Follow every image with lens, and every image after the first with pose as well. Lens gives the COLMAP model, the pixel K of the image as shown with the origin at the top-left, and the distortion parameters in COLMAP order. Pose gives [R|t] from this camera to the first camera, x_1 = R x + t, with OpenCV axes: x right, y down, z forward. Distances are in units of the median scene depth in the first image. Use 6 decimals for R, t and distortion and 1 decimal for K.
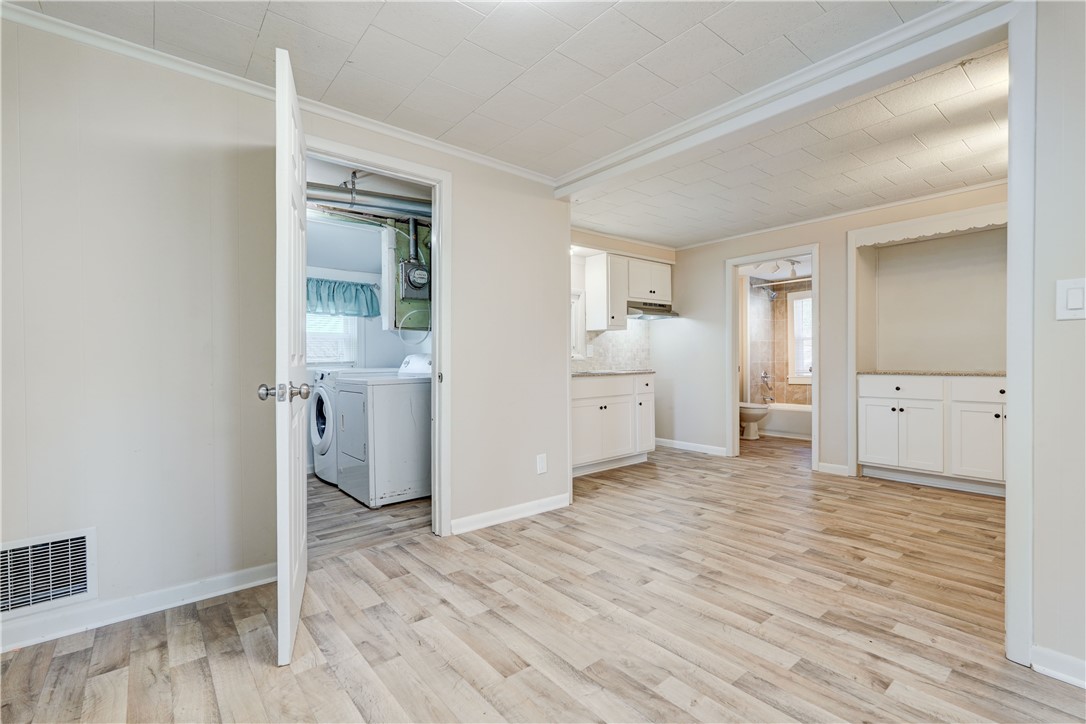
lens RADIAL K [[510.2, 0, 555.9], [0, 510.2, 360.8], [0, 0, 1]] dist [-0.004477, 0.003120]
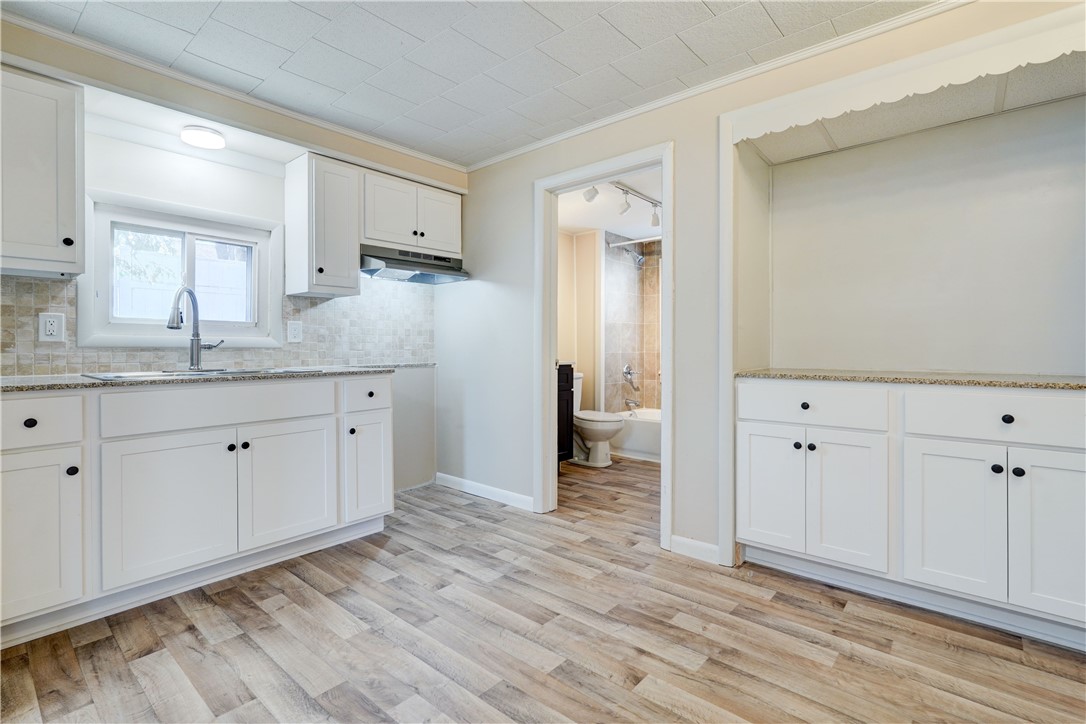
lens RADIAL K [[510.2, 0, 544.3], [0, 510.2, 345.5], [0, 0, 1]] dist [-0.004477, 0.003120]
pose [[0.990773, 0.007358, 0.135333, 0.265773], [-0.006473, 0.999955, -0.006981, -0.001909], [-0.135378, 0.006041, 0.990776, 0.411109]]
